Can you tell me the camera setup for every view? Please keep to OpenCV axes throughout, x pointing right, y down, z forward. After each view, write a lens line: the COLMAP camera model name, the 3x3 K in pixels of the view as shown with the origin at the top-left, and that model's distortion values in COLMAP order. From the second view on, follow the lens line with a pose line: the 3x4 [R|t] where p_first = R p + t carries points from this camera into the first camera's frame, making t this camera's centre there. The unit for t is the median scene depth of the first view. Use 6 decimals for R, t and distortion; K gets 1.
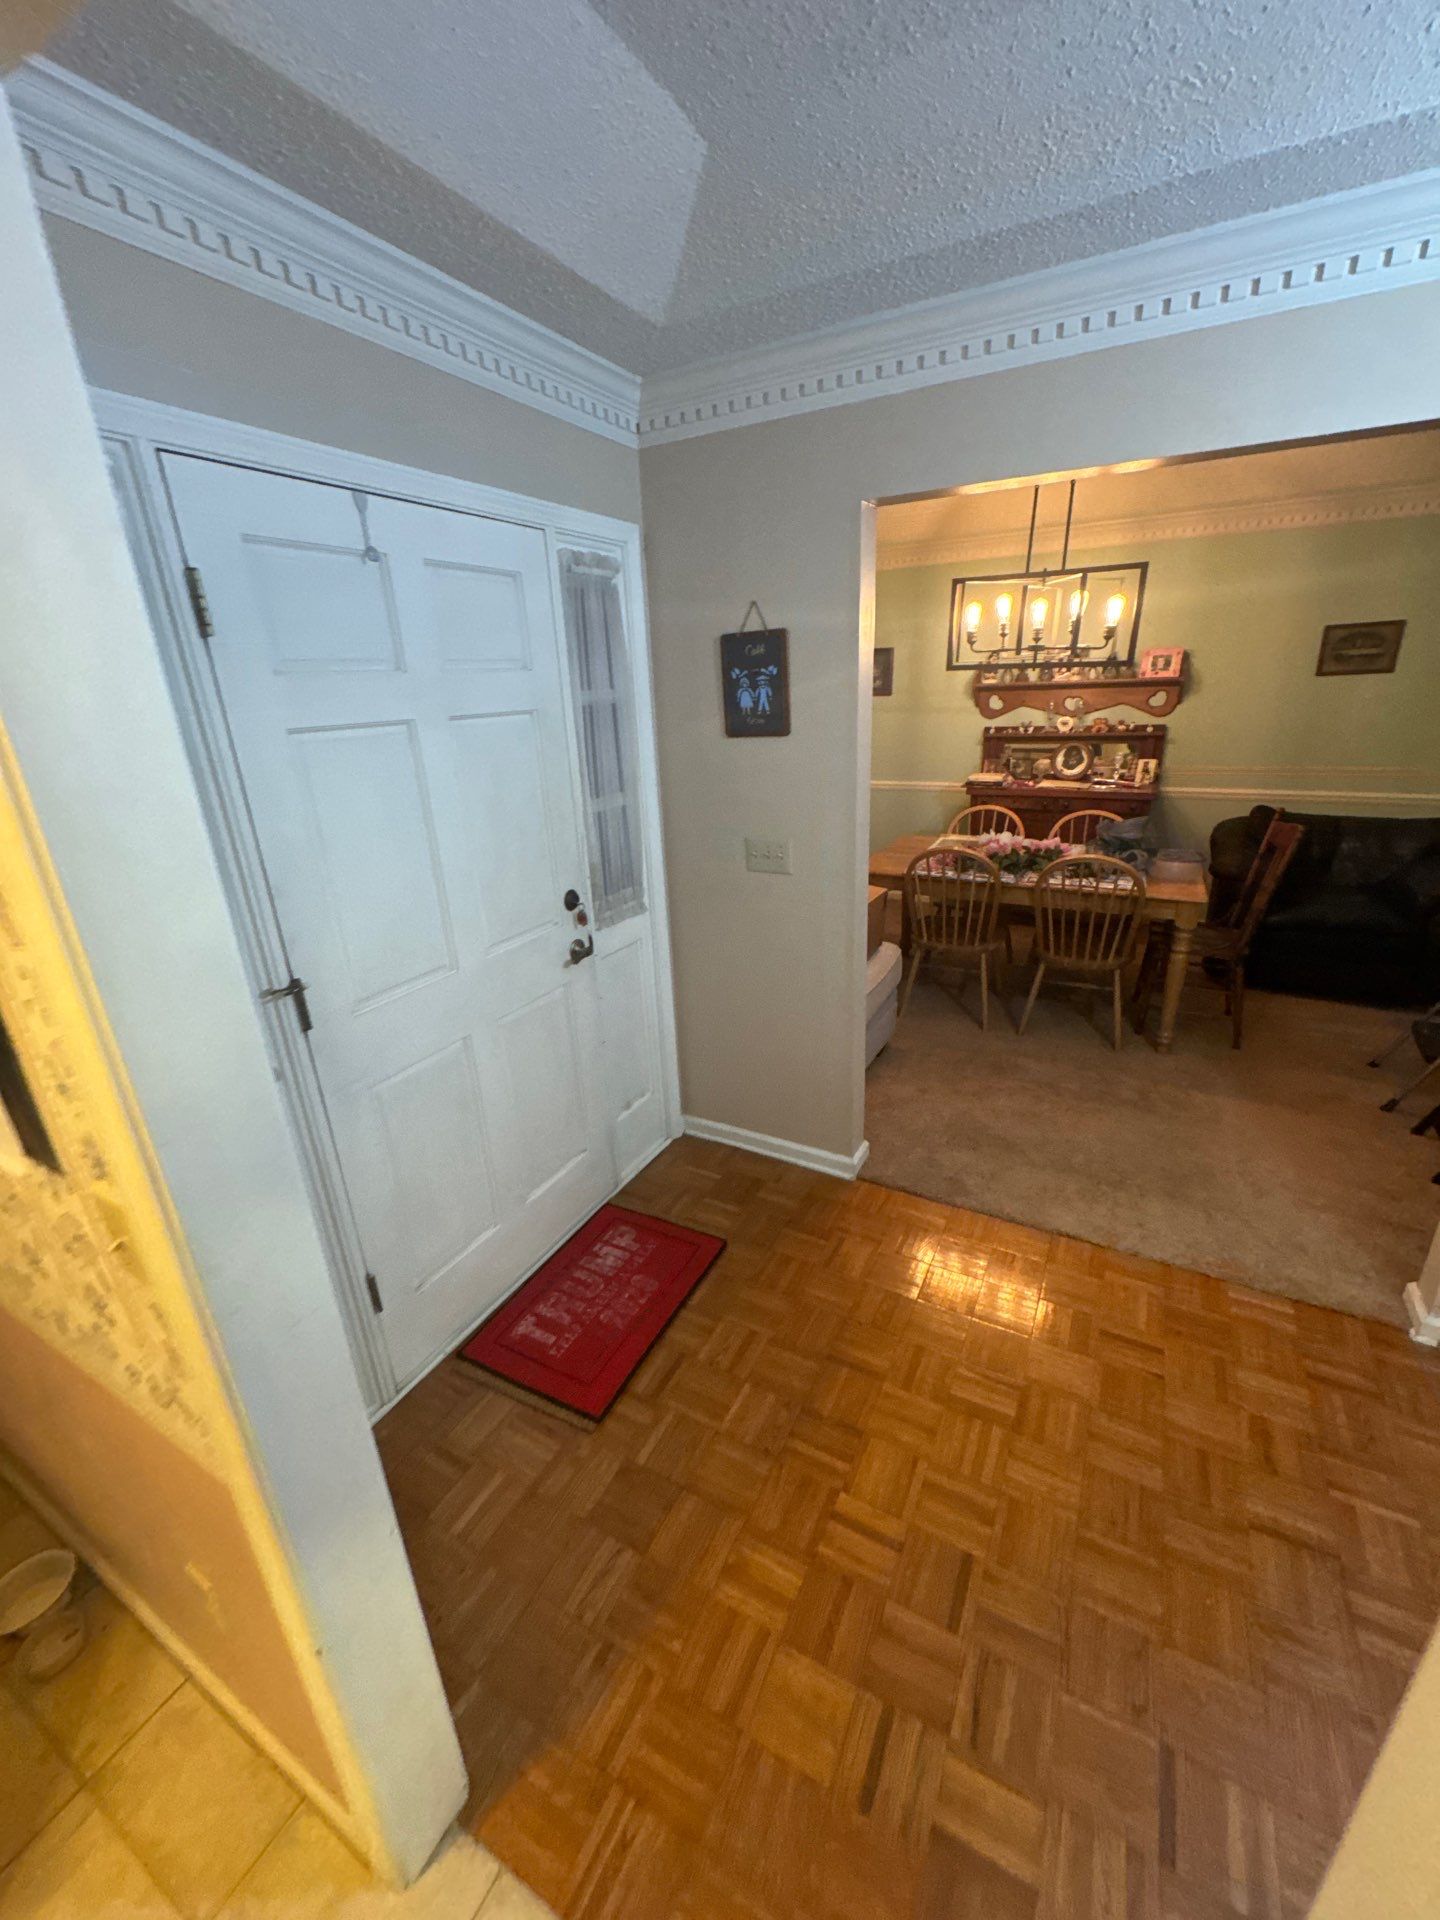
lens RADIAL K [[767.4, 0, 722.2], [0, 767.4, 958.3], [0, 0, 1]] dist [0.000057, -0.000298]
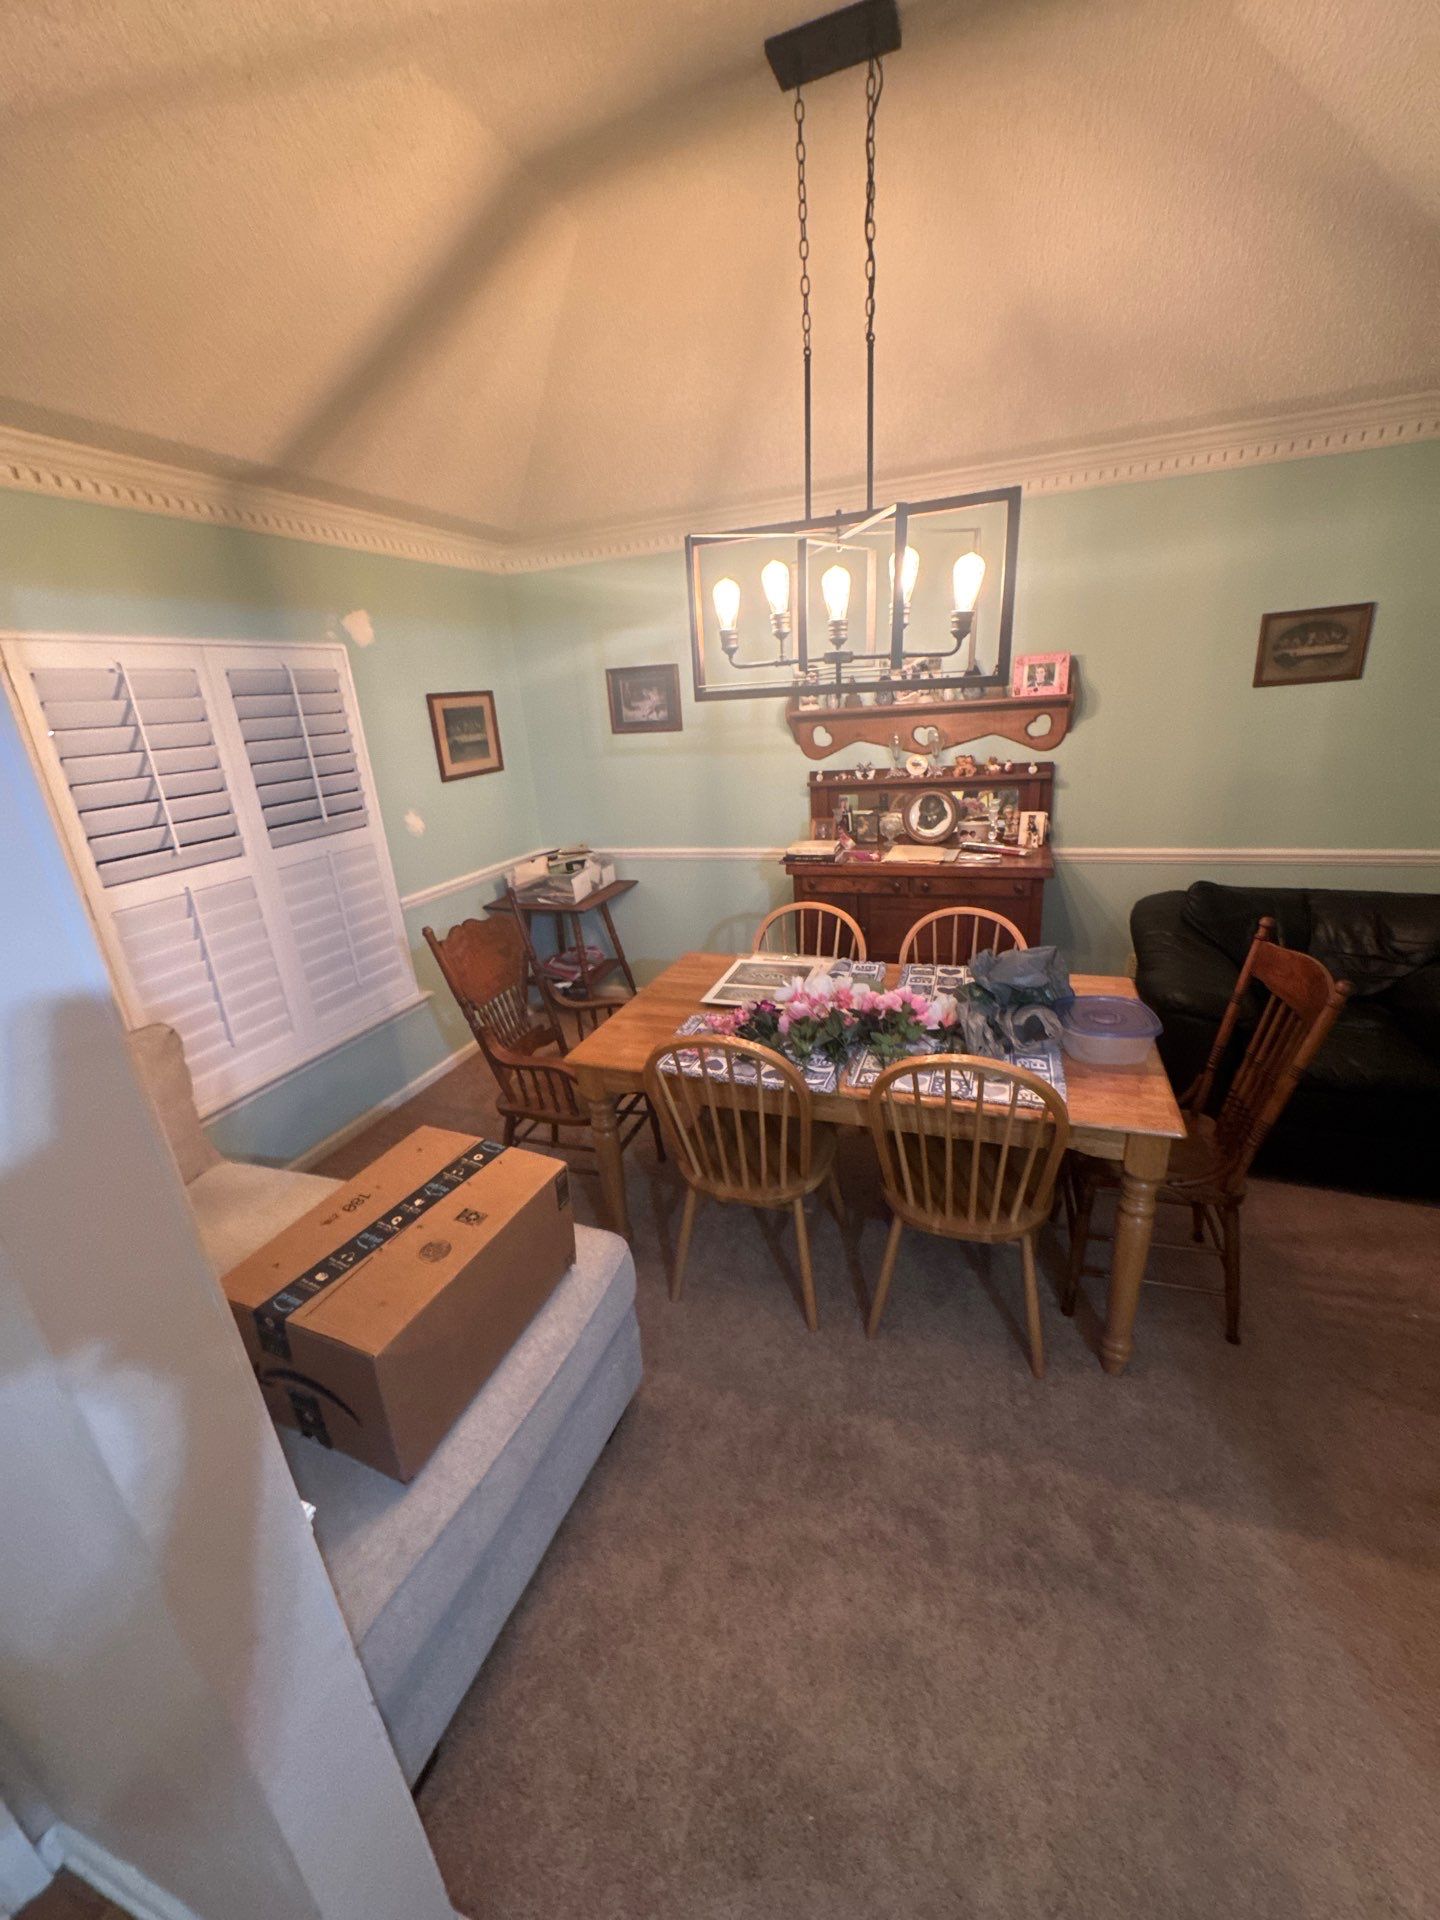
lens RADIAL K [[768.2, 0, 715.7], [0, 768.2, 961.1], [0, 0, 1]] dist [-0.001241, -0.000355]
pose [[0.990339, -0.074378, 0.117029, 0.198627], [0.076671, 0.996941, -0.015206, -0.152585], [-0.115540, 0.024031, 0.993012, 0.385753]]
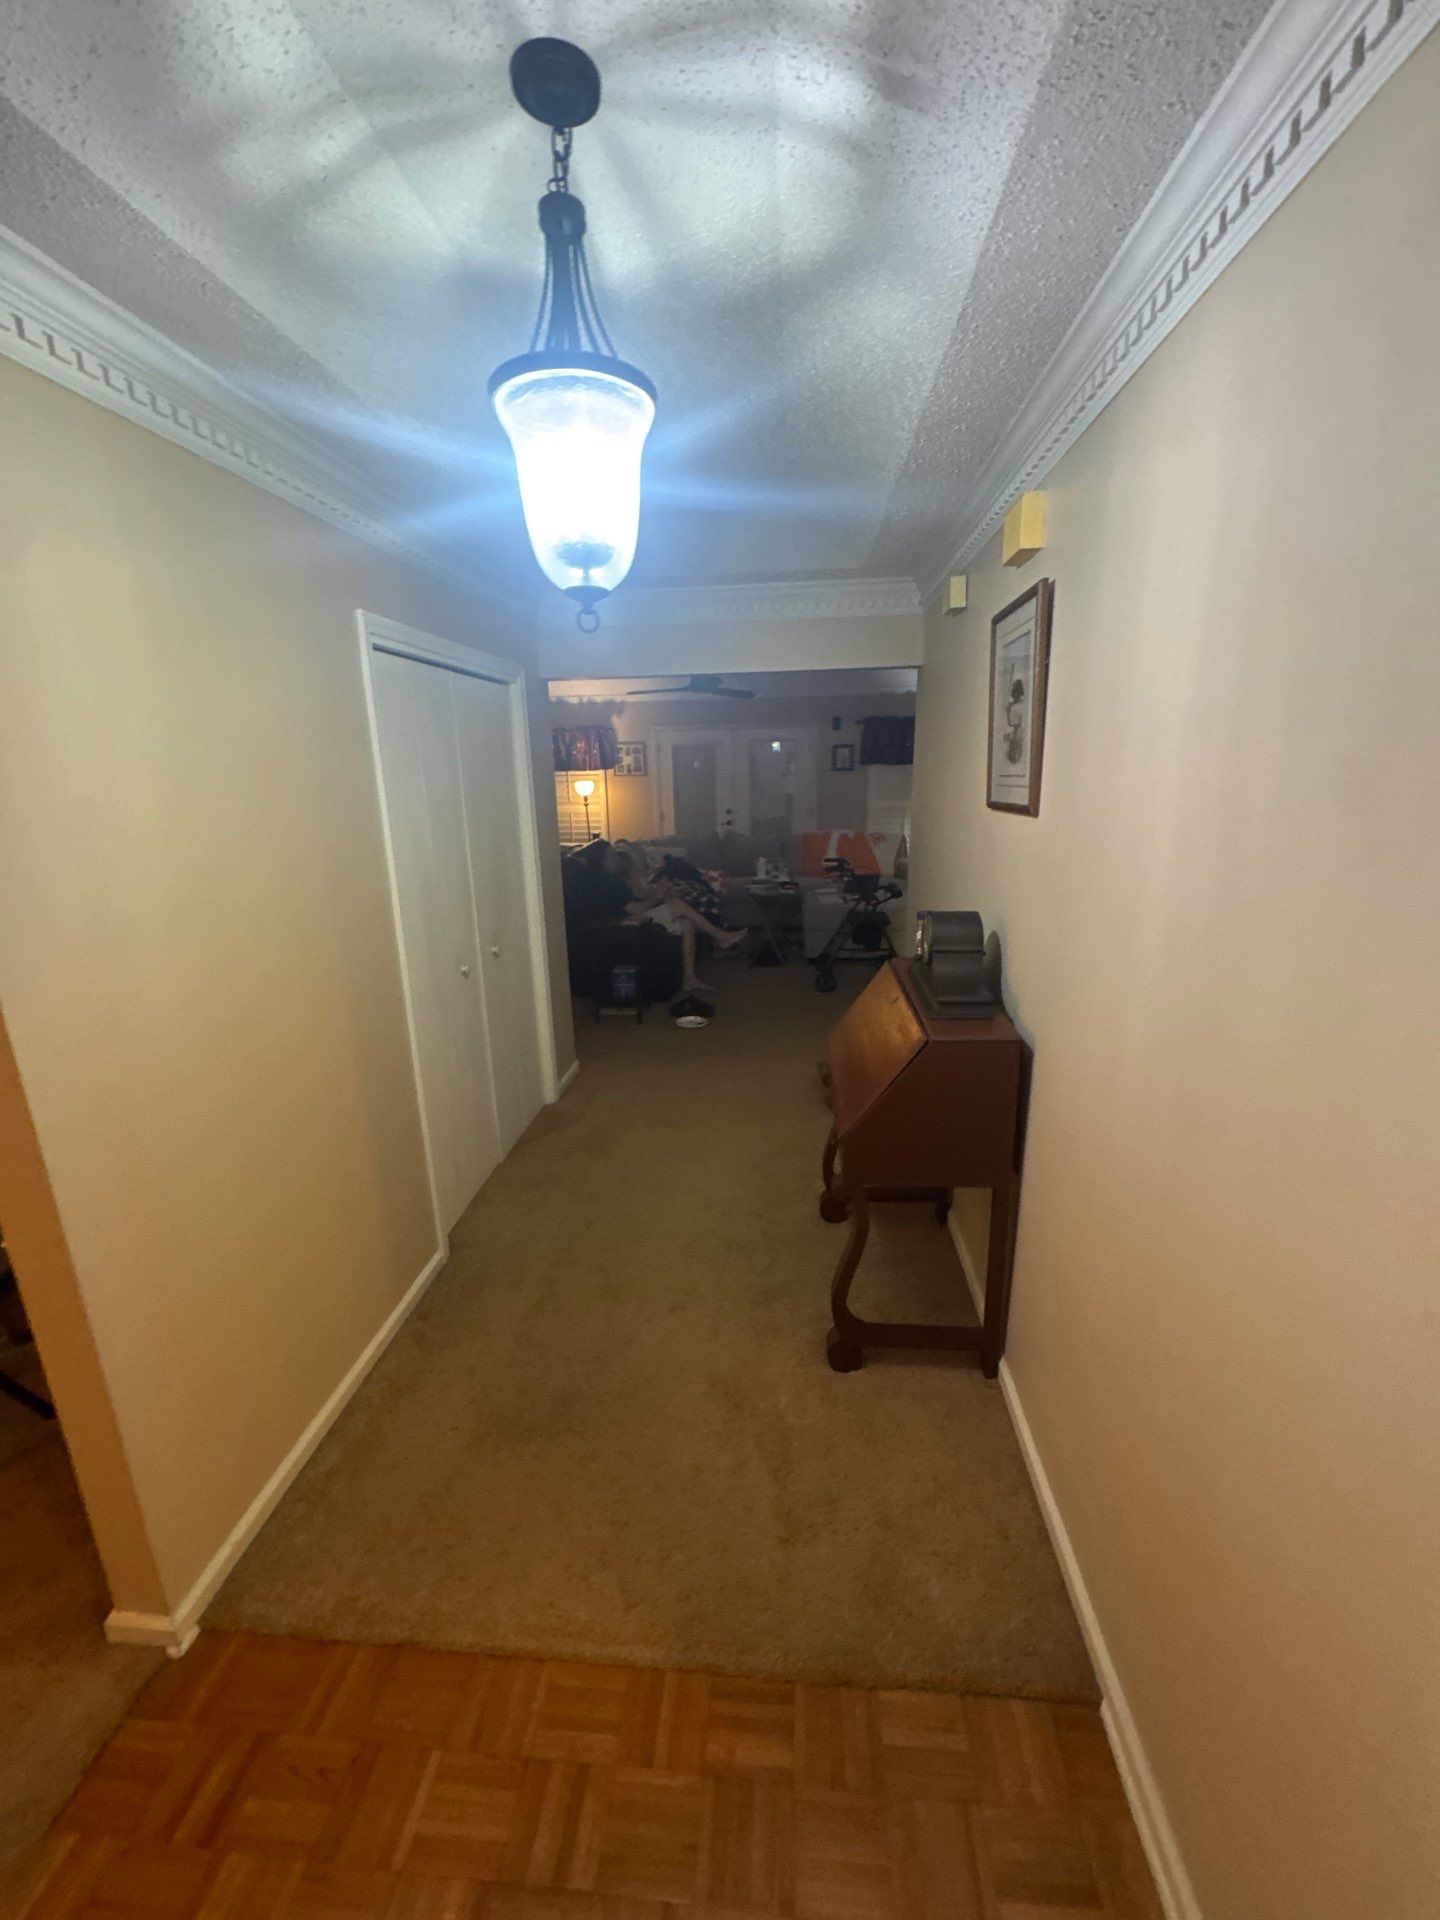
lens RADIAL K [[767.4, 0, 722.2], [0, 767.4, 958.3], [0, 0, 1]] dist [0.000057, -0.000298]
pose [[-0.395890, -0.182217, 0.900038, 0.062948], [0.349749, 0.876325, 0.331256, -0.079436], [-0.849086, 0.445928, -0.283198, 0.213329]]
